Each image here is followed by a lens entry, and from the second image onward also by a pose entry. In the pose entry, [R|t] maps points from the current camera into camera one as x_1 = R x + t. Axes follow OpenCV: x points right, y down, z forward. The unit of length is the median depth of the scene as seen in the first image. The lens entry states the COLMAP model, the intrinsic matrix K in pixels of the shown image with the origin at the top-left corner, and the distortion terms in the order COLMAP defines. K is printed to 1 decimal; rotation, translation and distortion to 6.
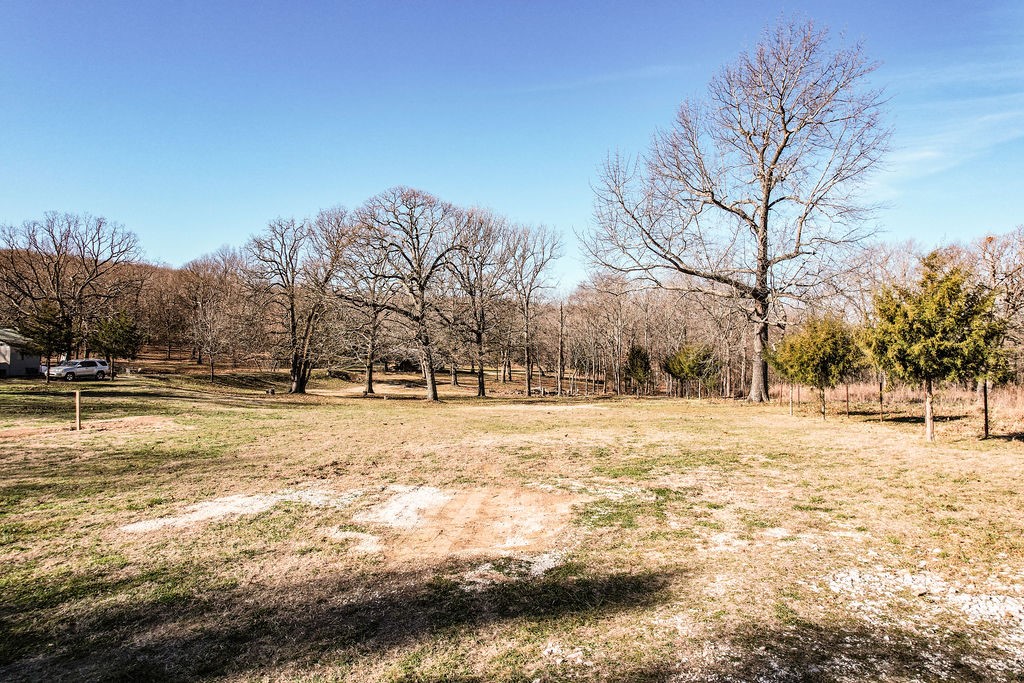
lens RADIAL K [[645.6, 0, 512.0], [0, 645.6, 341.5], [0, 0, 1]] dist [-0.075712, 0.062622]
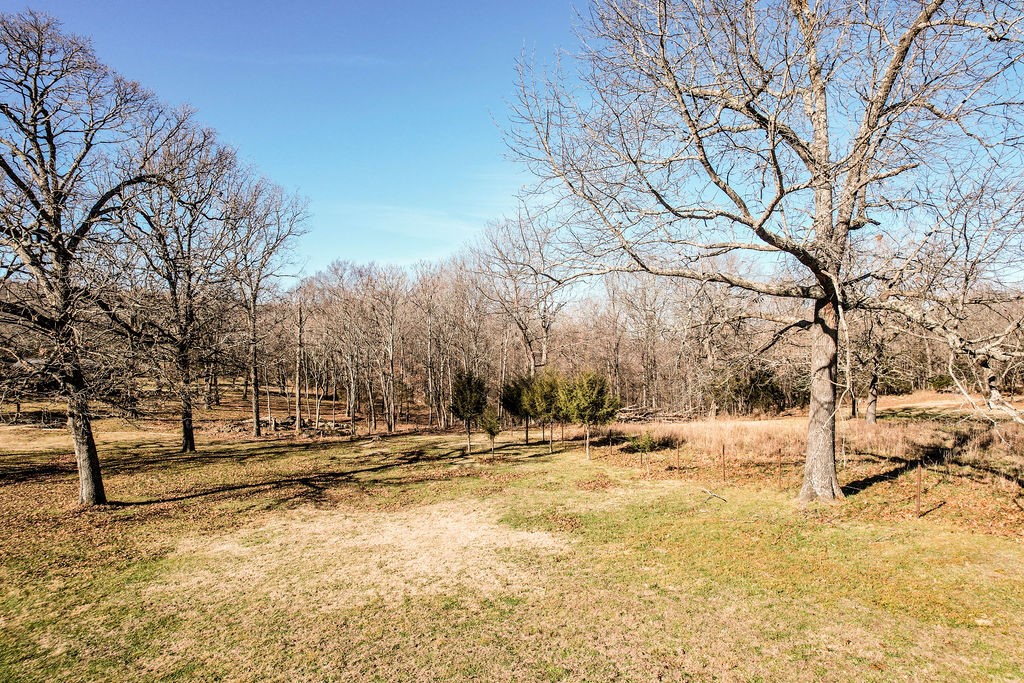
lens RADIAL K [[645.6, 0, 512.0], [0, 645.6, 341.5], [0, 0, 1]] dist [-0.075712, 0.062622]
pose [[0.894856, 0.000276, 0.446355, -0.054689], [-0.000612, 1.000000, 0.000609, -0.022887], [-0.446355, -0.000818, 0.894856, 0.452541]]
